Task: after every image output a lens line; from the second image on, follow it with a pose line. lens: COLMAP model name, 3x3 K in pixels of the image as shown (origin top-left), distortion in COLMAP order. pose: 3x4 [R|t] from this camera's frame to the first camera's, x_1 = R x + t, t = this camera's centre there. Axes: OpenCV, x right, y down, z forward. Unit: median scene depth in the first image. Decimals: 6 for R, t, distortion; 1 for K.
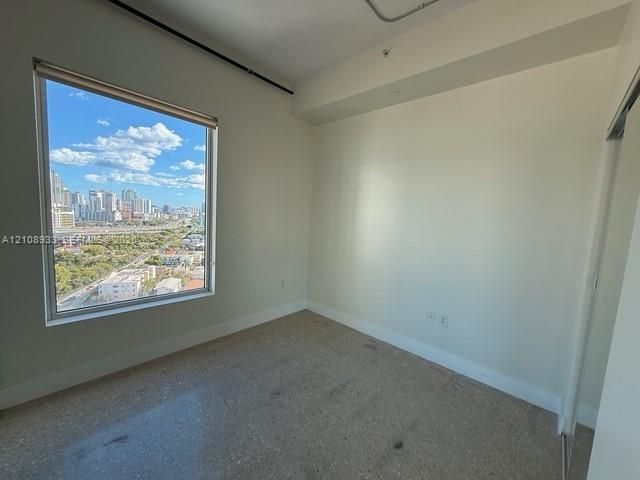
lens RADIAL K [[255.2, 0, 320.5], [0, 255.2, 242.8], [0, 0, 1]] dist [0.003994, -0.000700]
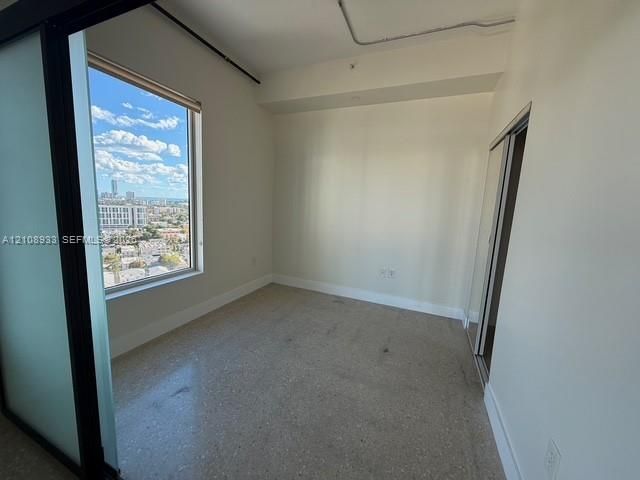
lens RADIAL K [[255.2, 0, 315.8], [0, 255.2, 242.0], [0, 0, 1]] dist [0.003994, -0.000700]
pose [[0.945866, -0.060811, 0.318809, -0.328247], [0.041851, 0.996942, 0.065993, 0.027687], [-0.321848, -0.049078, 0.945519, -0.156983]]
